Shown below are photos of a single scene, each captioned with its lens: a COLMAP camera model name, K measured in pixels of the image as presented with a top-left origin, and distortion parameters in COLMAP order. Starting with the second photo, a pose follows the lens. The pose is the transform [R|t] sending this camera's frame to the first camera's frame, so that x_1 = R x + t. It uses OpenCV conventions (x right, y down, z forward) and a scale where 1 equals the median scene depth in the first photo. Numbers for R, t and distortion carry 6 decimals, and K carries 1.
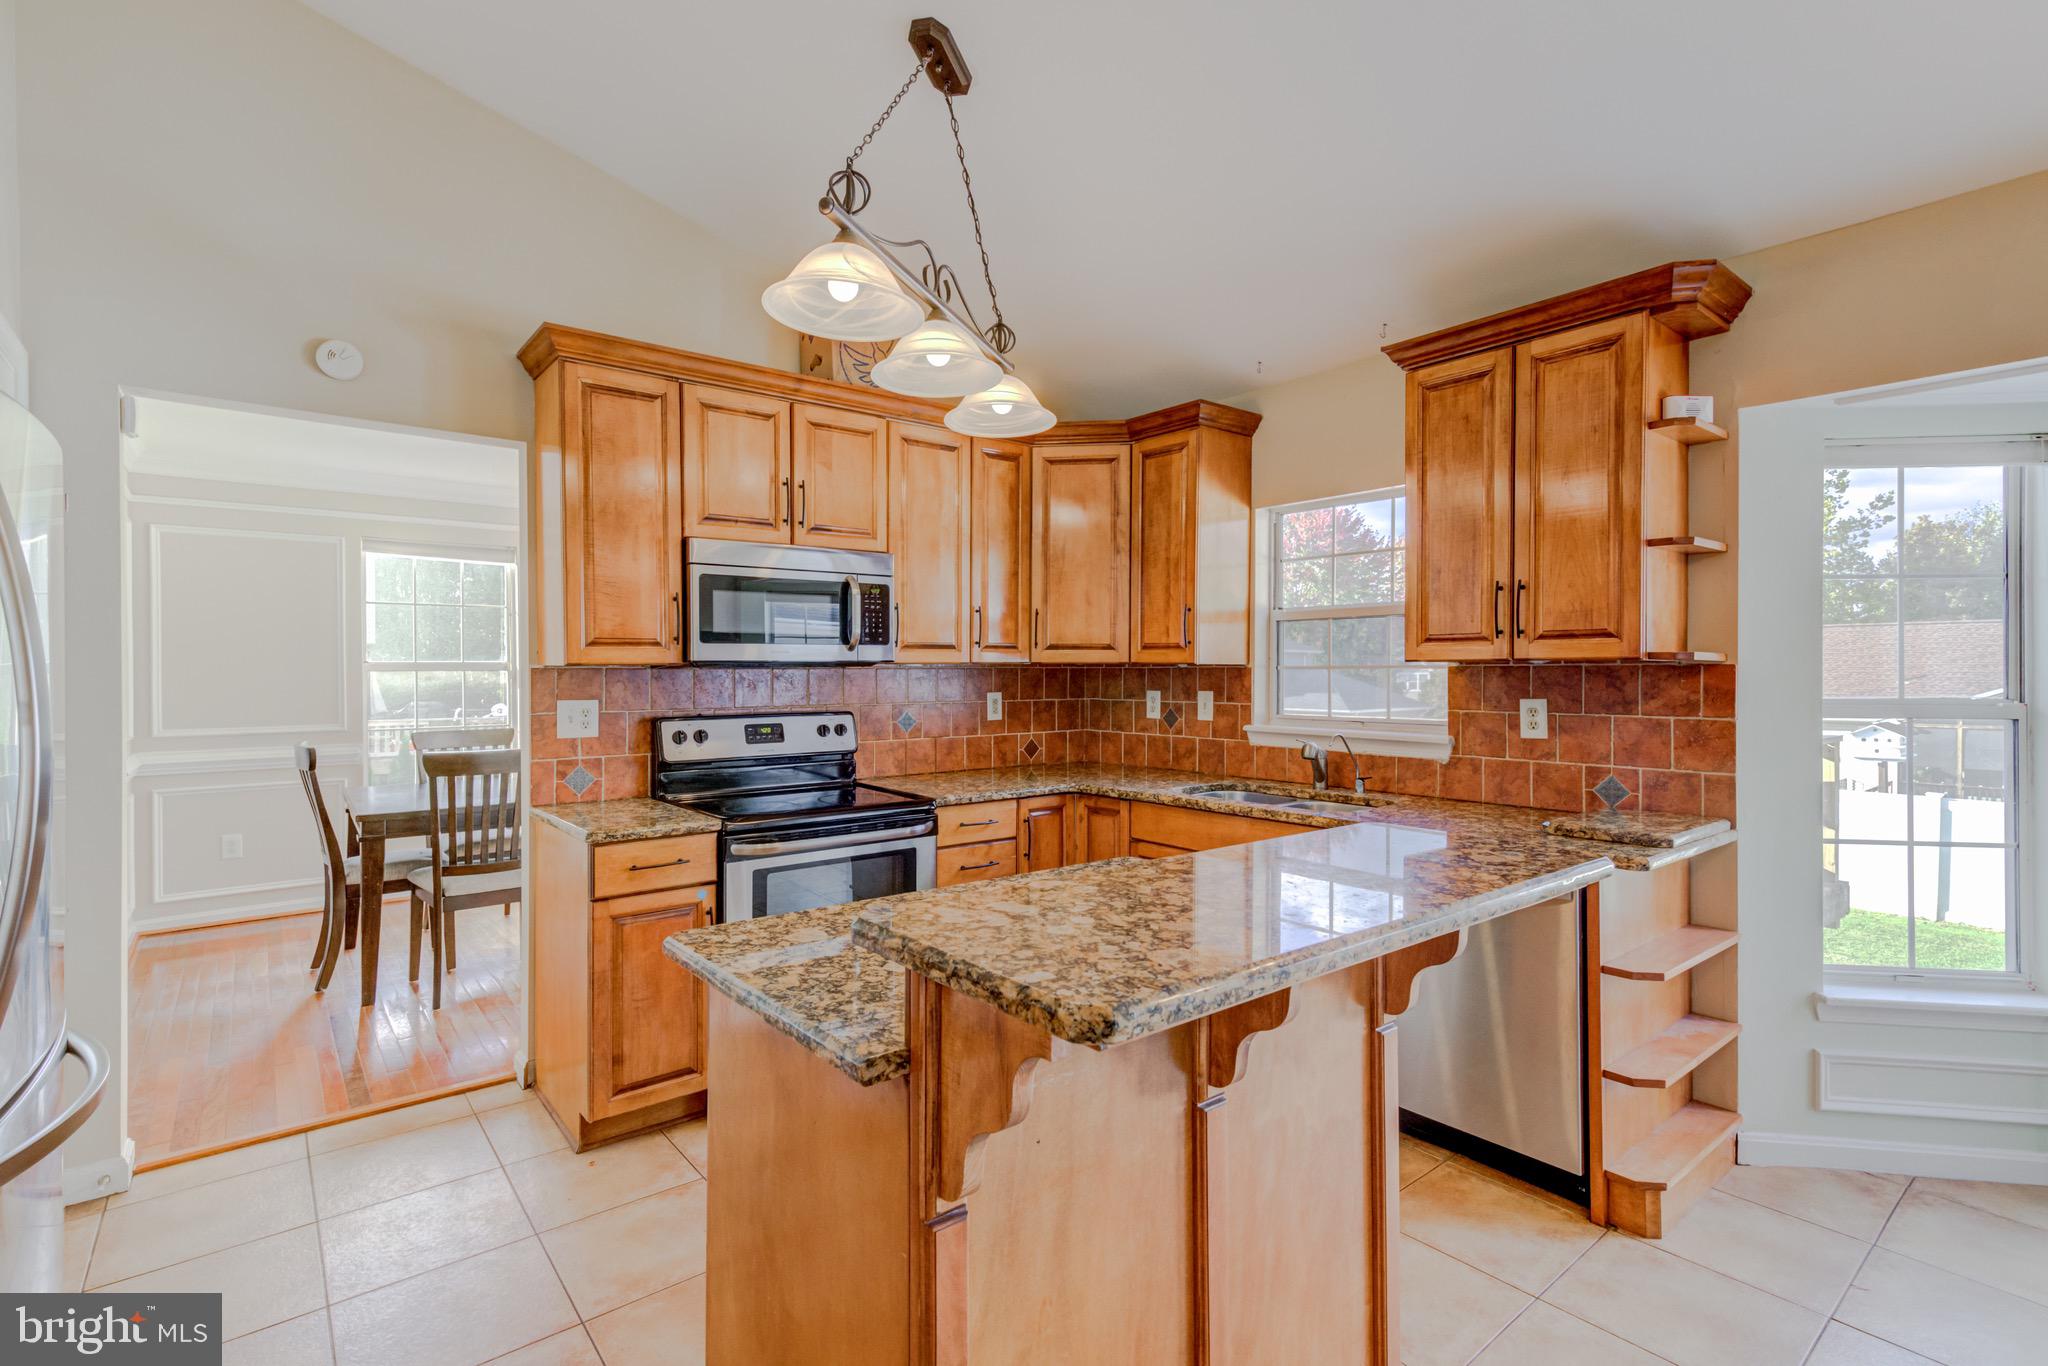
lens RADIAL K [[949.4, 0, 1010.9], [0, 949.4, 667.4], [0, 0, 1]] dist [0.016457, 0.001815]
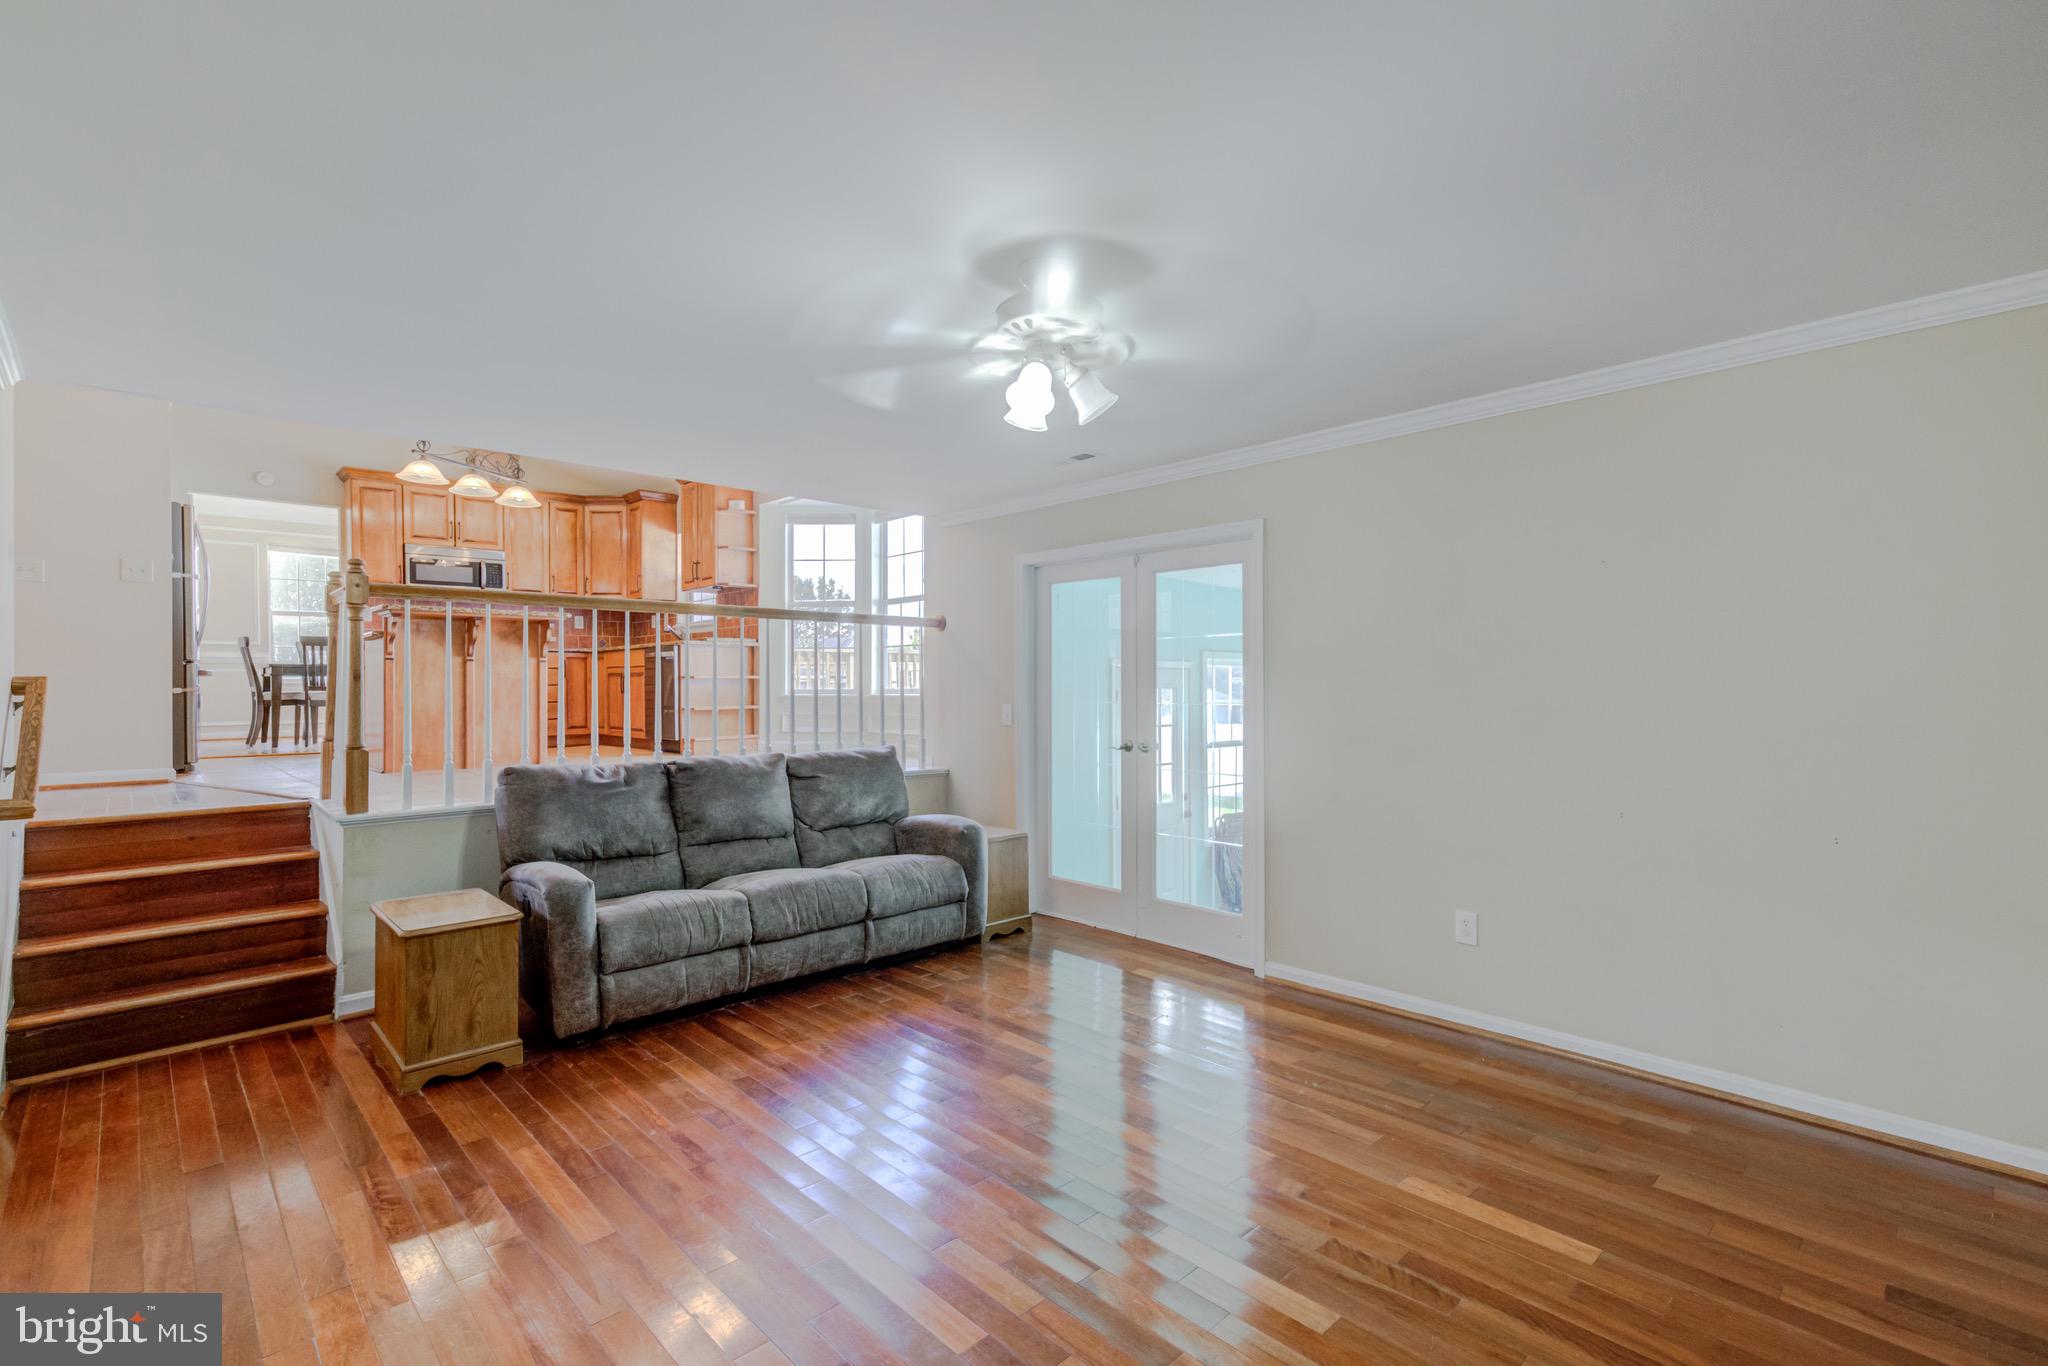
lens RADIAL K [[949.4, 0, 1022.7], [0, 949.4, 672.8], [0, 0, 1]] dist [0.016457, 0.001815]
pose [[0.996627, -0.005073, 0.081905, 1.017042], [0.005659, 0.999960, -0.006921, 0.221450], [-0.081867, 0.007361, 0.996616, -1.577016]]
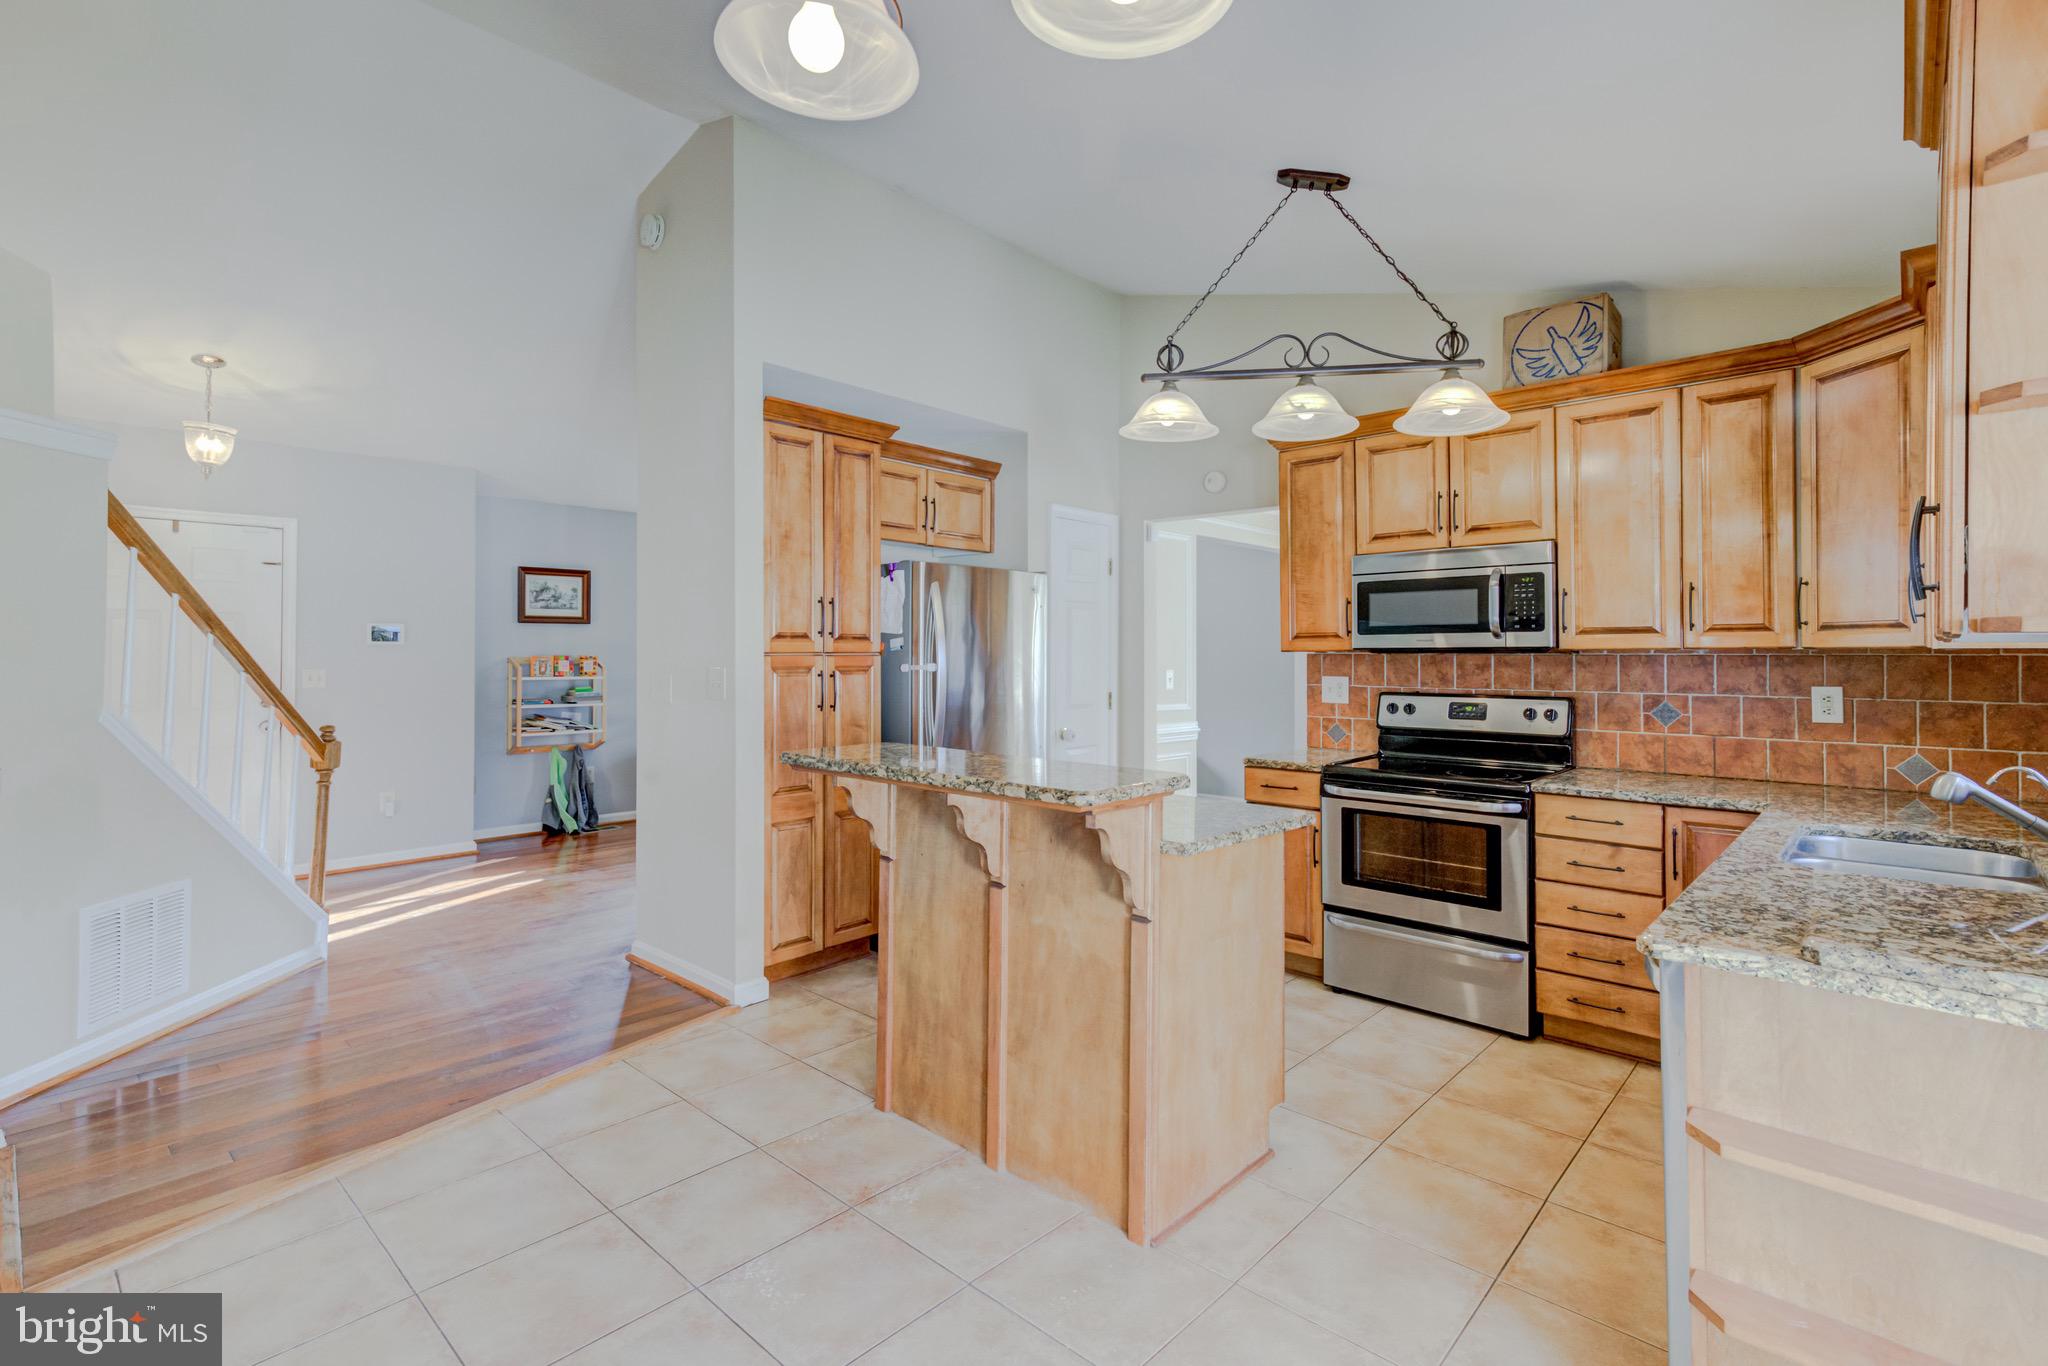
lens RADIAL K [[949.4, 0, 1020.0], [0, 949.4, 646.3], [0, 0, 1]] dist [0.016457, 0.001815]
pose [[0.152320, -0.007395, -0.988304, 0.801744], [-0.001247, 0.999970, -0.007675, 0.000804], [0.988330, 0.002401, 0.152306, 0.296475]]
